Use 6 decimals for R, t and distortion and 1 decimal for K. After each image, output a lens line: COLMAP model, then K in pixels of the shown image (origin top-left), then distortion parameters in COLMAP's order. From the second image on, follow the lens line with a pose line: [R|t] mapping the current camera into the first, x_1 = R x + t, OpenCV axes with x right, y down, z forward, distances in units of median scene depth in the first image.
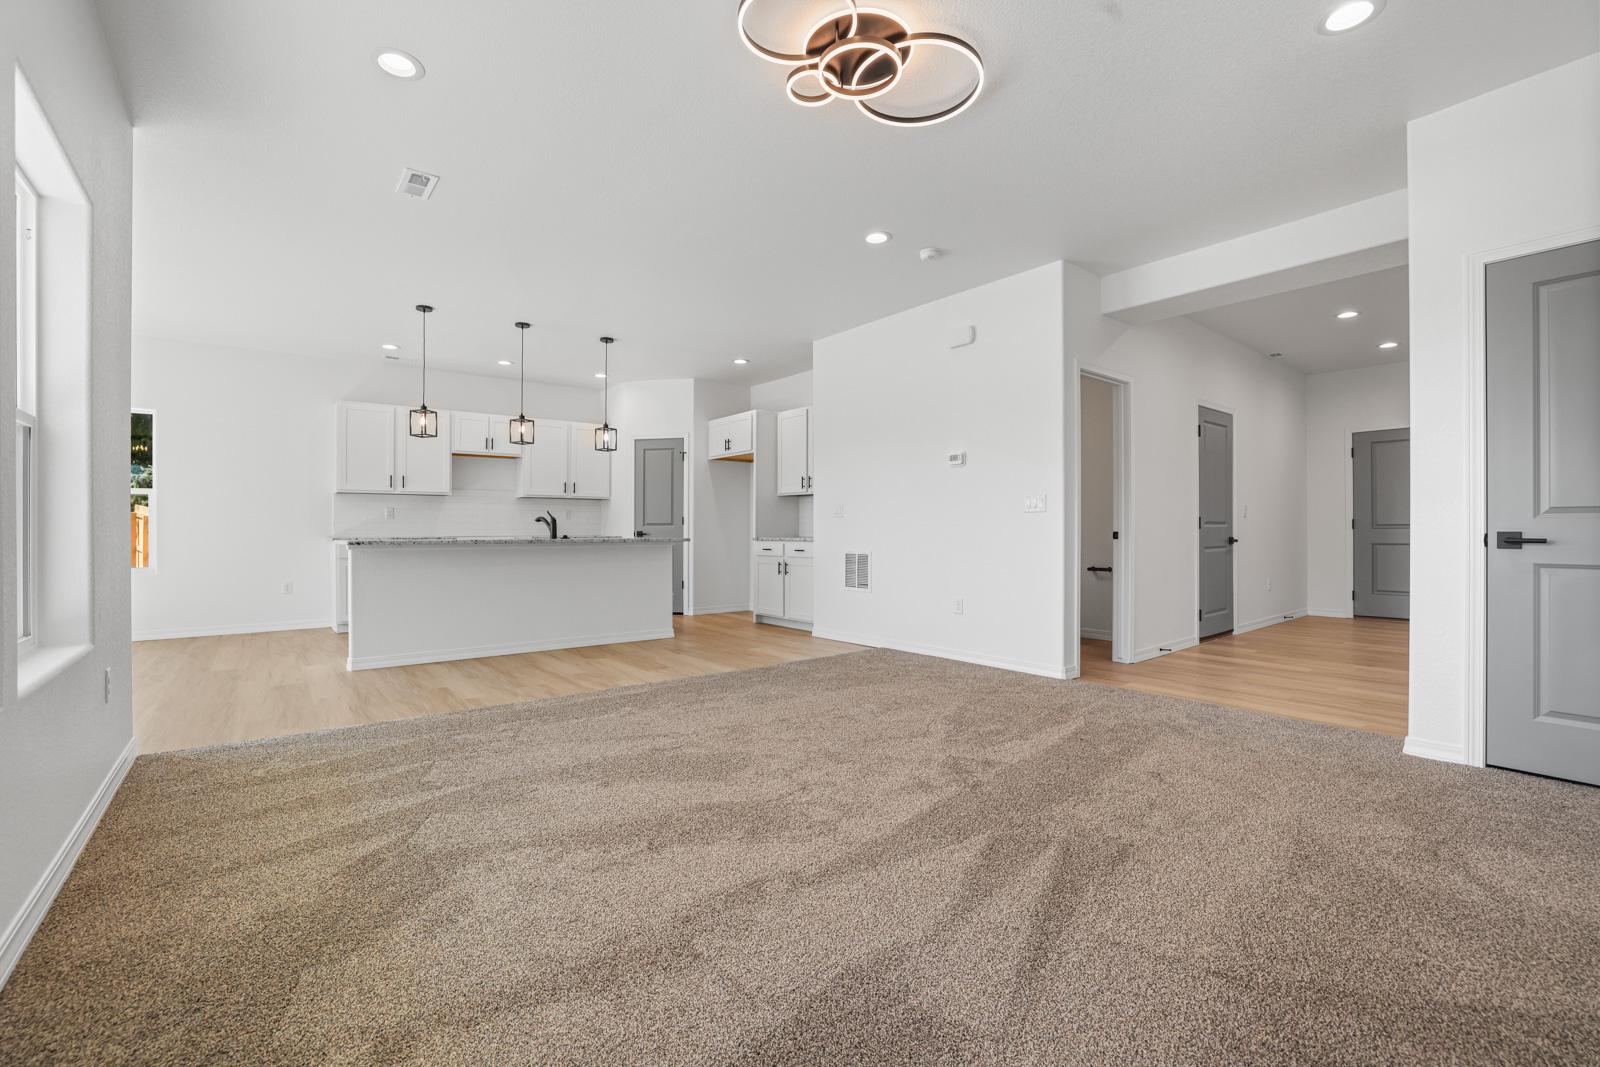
lens RADIAL K [[687.5, 0, 798.3], [0, 687.5, 521.8], [0, 0, 1]] dist [-0.051810, 0.019556]
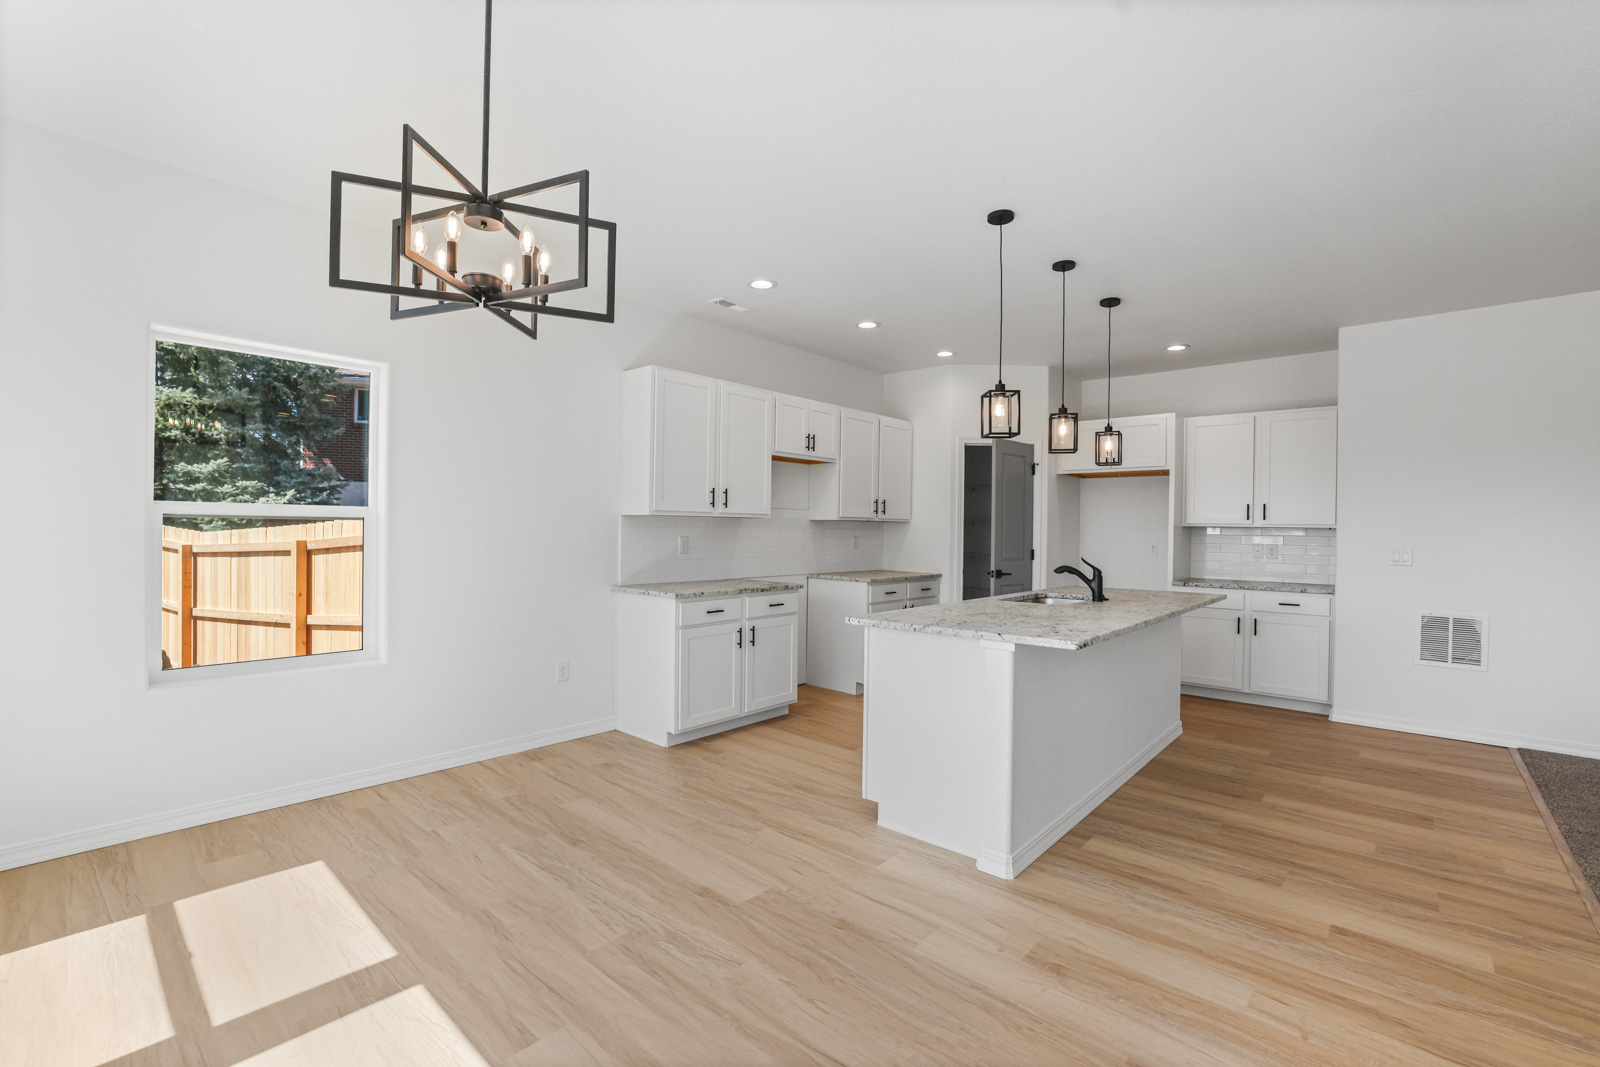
lens RADIAL K [[687.5, 0, 798.3], [0, 687.5, 521.8], [0, 0, 1]] dist [-0.051810, 0.019556]
pose [[0.988550, 0.015962, 0.150046, -0.568046], [-0.015897, 0.999872, -0.001630, -0.034235], [-0.150053, -0.000774, 0.988678, 0.318892]]
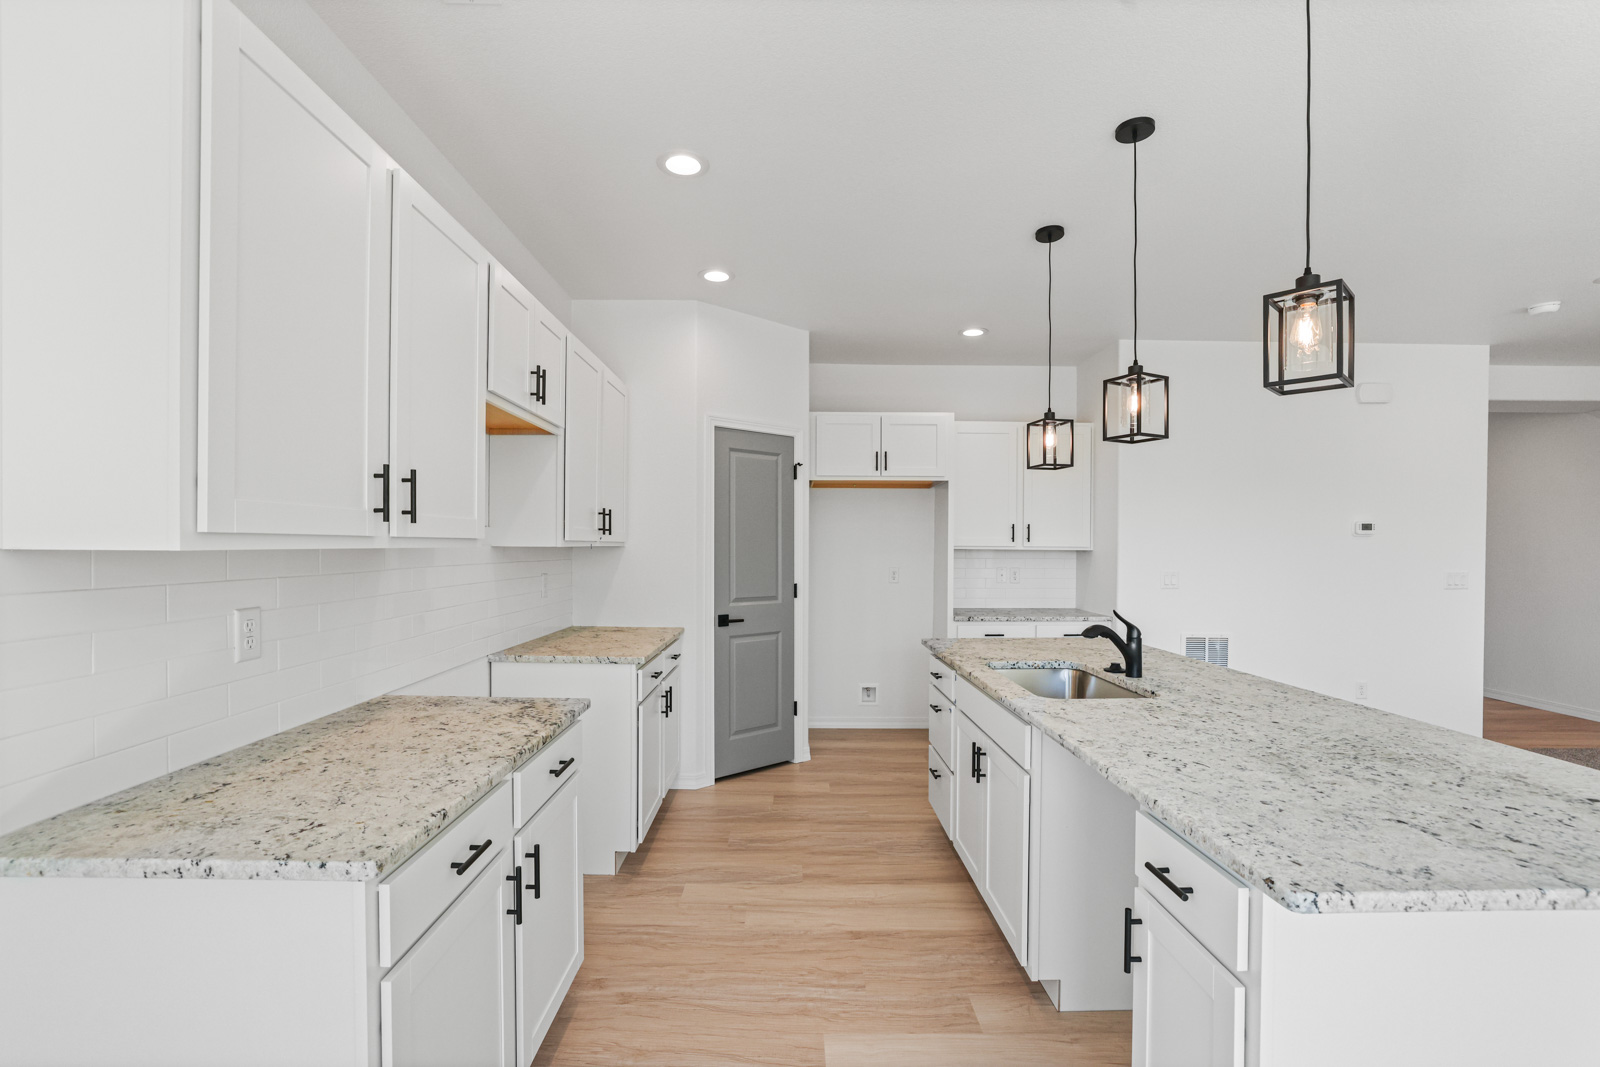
lens RADIAL K [[702.5, 0, 797.6], [0, 702.5, 551.3], [0, 0, 1]] dist [-0.037678, -0.000059]
pose [[0.627989, -0.002095, 0.778220, -0.634804], [-0.012952, 0.999830, 0.013143, -0.042218], [-0.778115, -0.018333, 0.627854, 0.697111]]
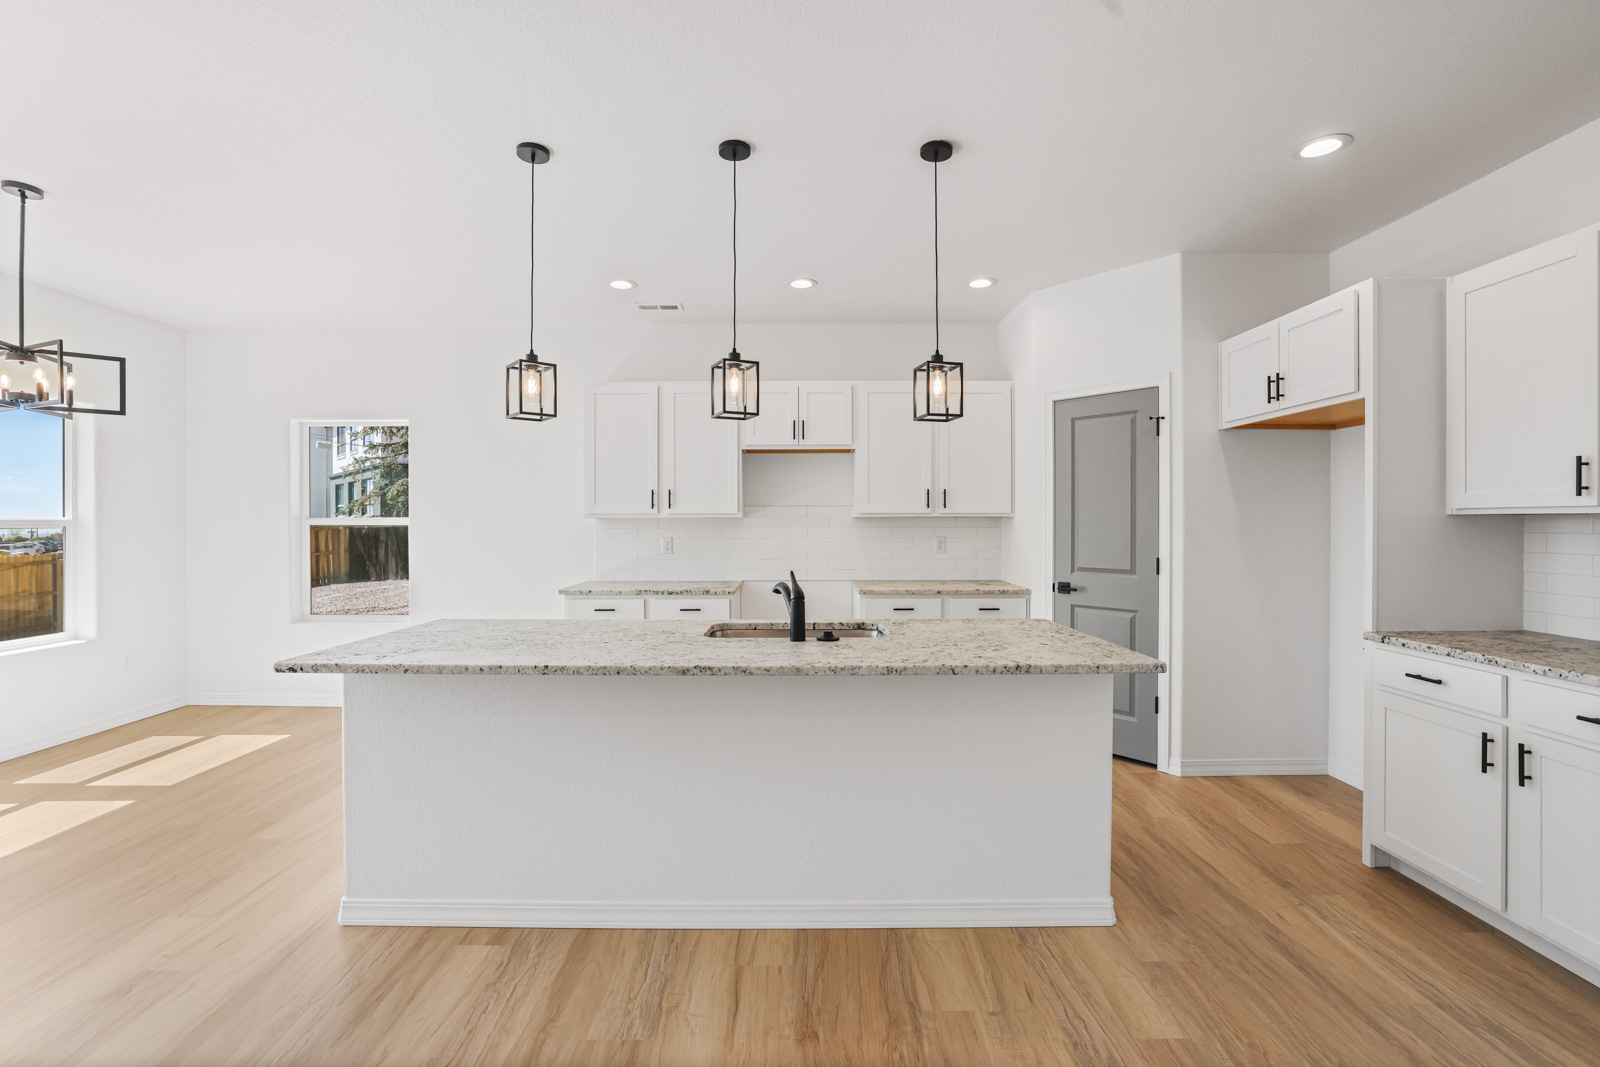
lens RADIAL K [[687.5, 0, 798.3], [0, 687.5, 521.8], [0, 0, 1]] dist [-0.051810, 0.019556]
pose [[0.780899, 0.000369, -0.624657, -0.077046], [0.006573, 0.999940, 0.008808, -0.039385], [0.624623, -0.010984, 0.780849, 0.527432]]
